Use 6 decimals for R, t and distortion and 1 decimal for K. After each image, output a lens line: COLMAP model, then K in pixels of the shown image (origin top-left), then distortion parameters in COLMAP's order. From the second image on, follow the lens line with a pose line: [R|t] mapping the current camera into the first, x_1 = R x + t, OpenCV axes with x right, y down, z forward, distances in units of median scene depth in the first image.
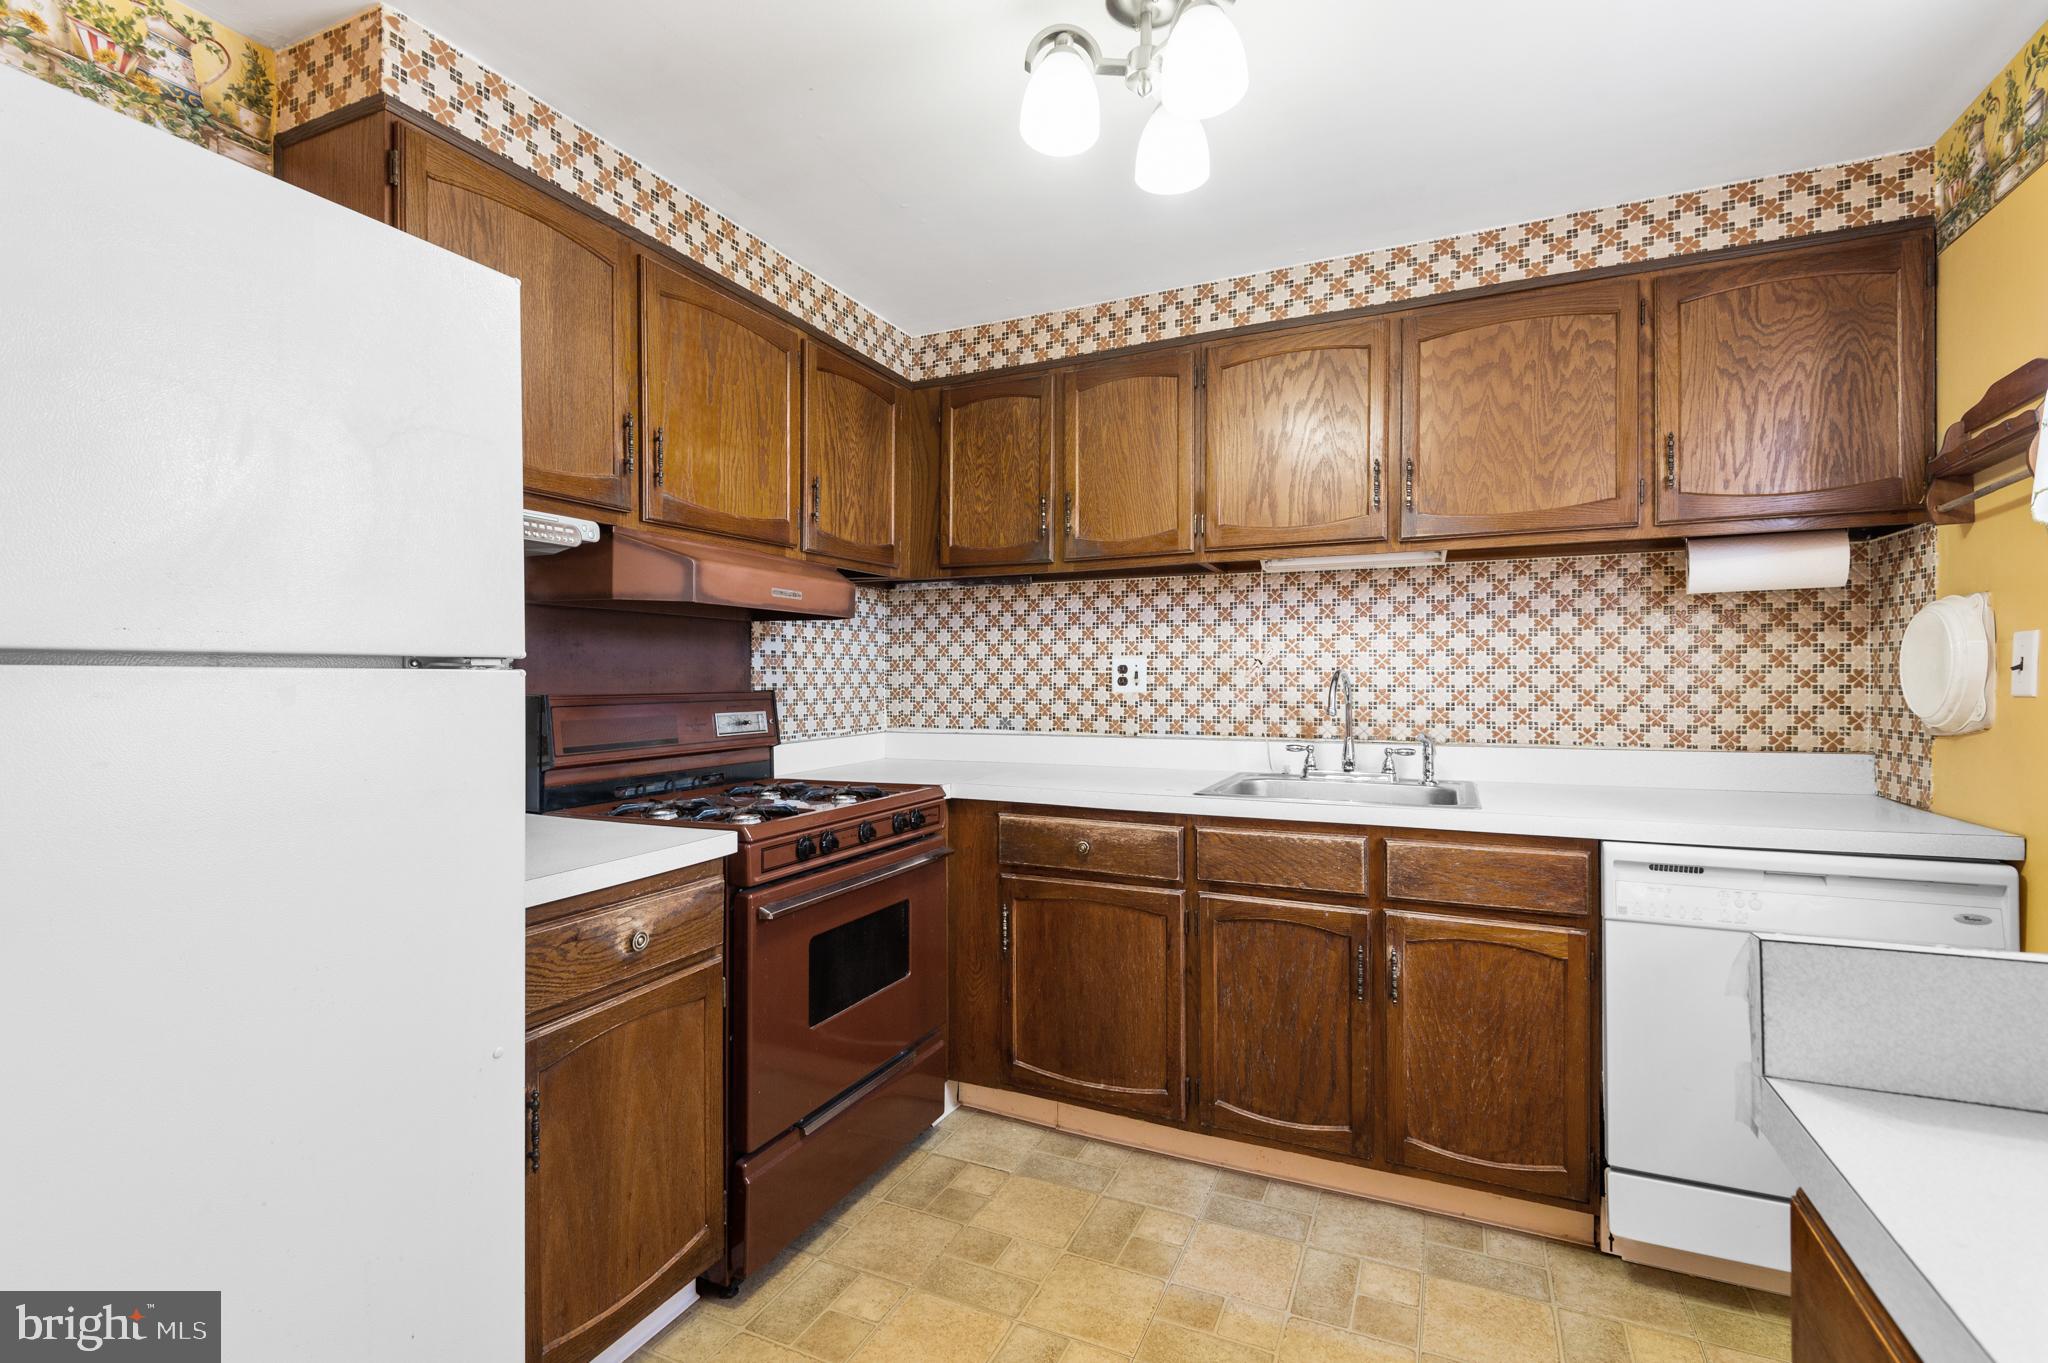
lens RADIAL K [[934.7, 0, 1017.7], [0, 934.7, 679.9], [0, 0, 1]] dist [0.025068, -0.011427]
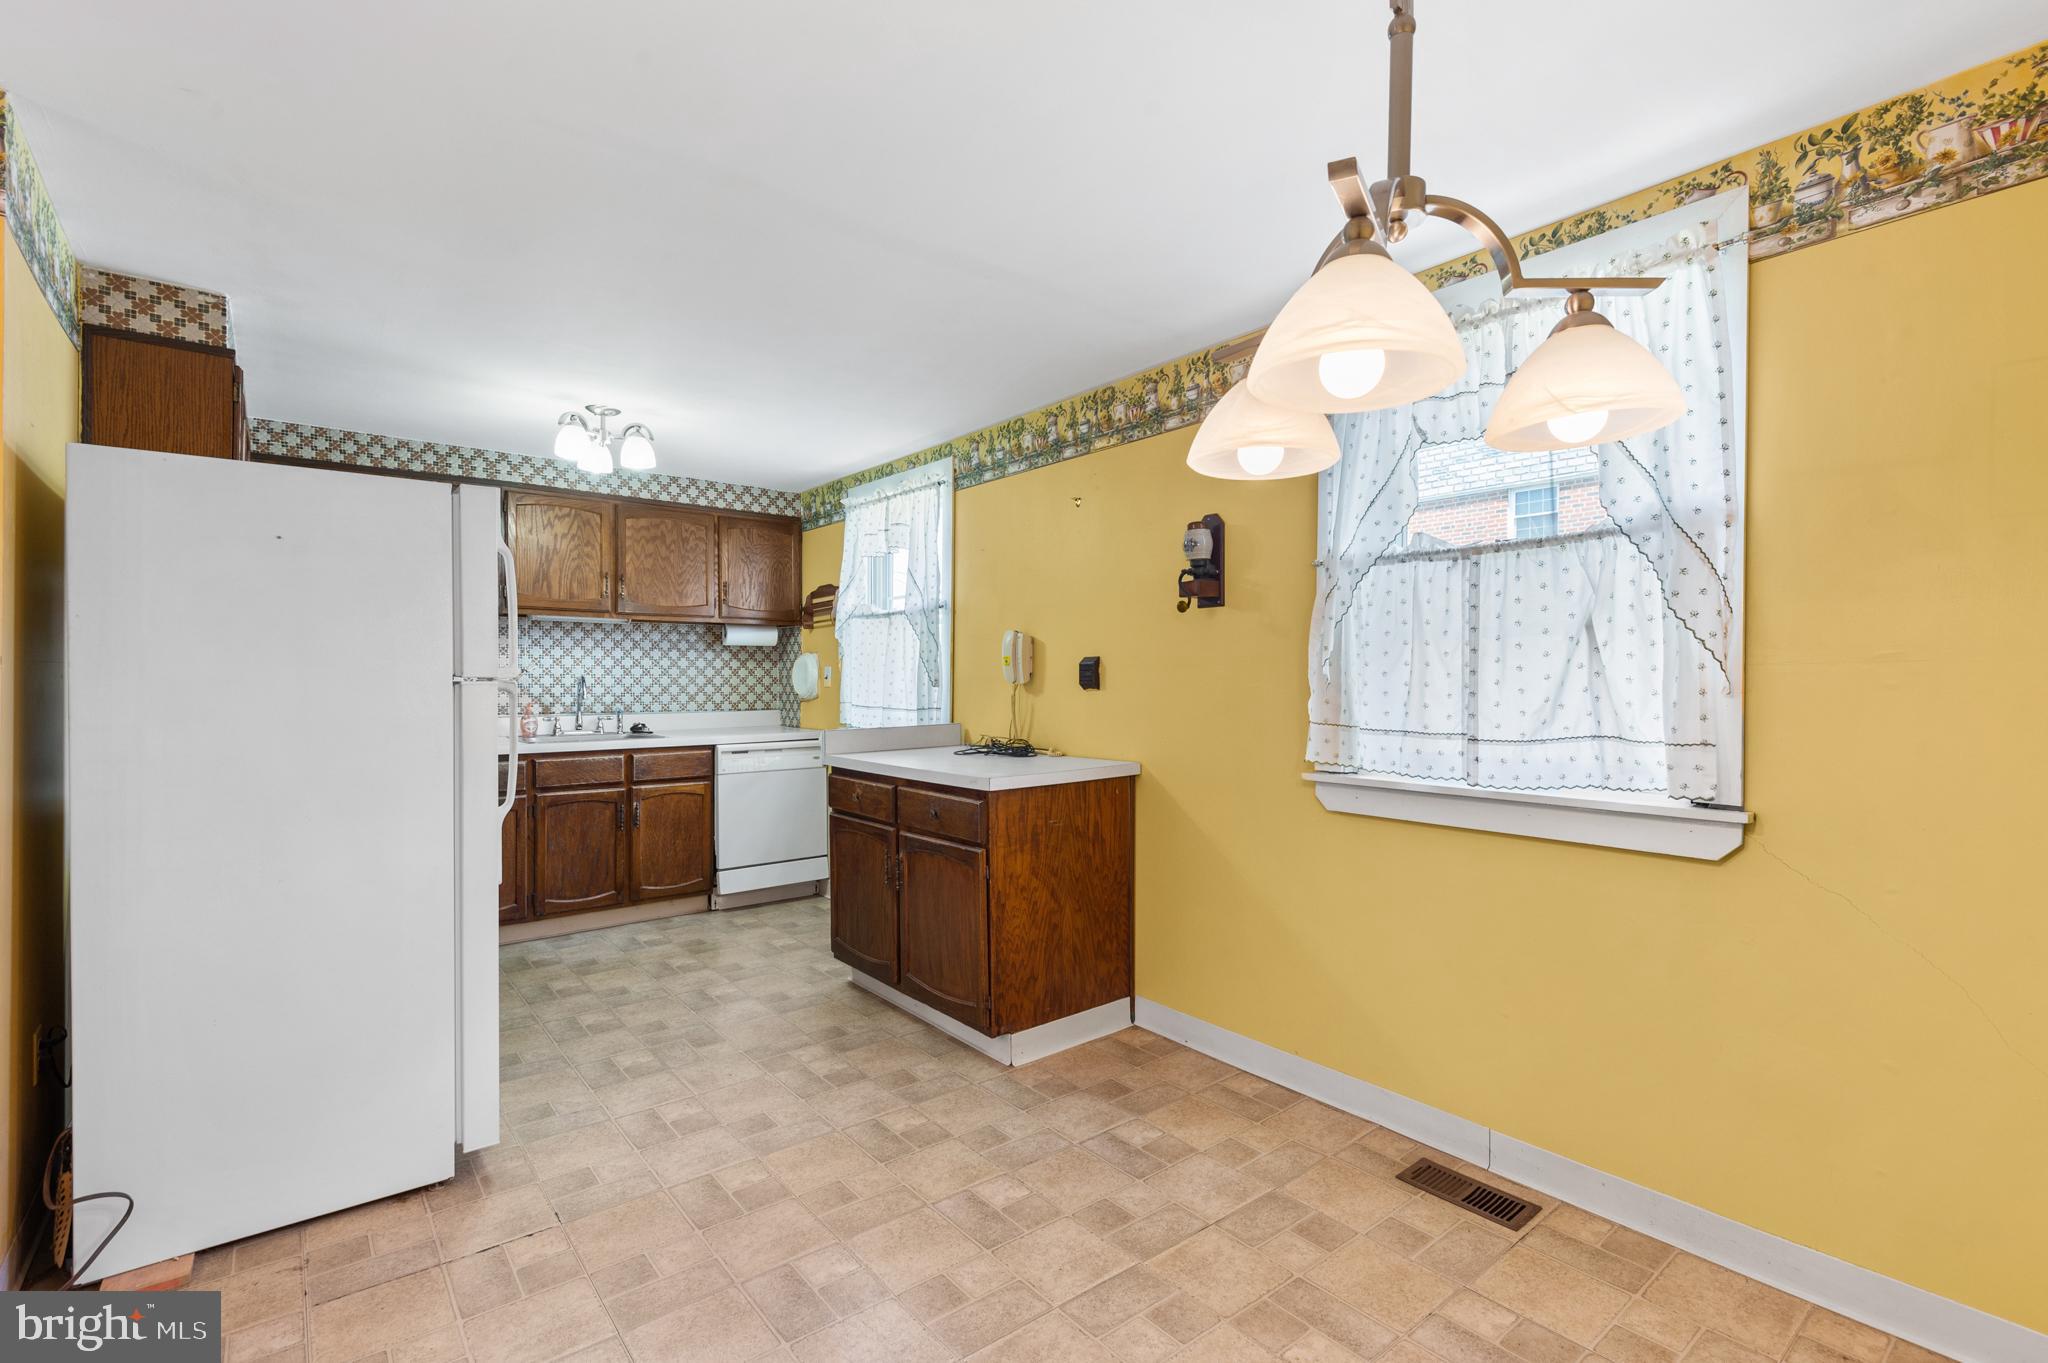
lens RADIAL K [[934.7, 0, 1016.3], [0, 934.7, 683.1], [0, 0, 1]] dist [0.025068, -0.011427]
pose [[0.457716, -0.003884, 0.889090, -1.033640], [-0.003136, 0.999977, 0.005983, -0.011530], [-0.889093, -0.005527, 0.457694, -0.721726]]
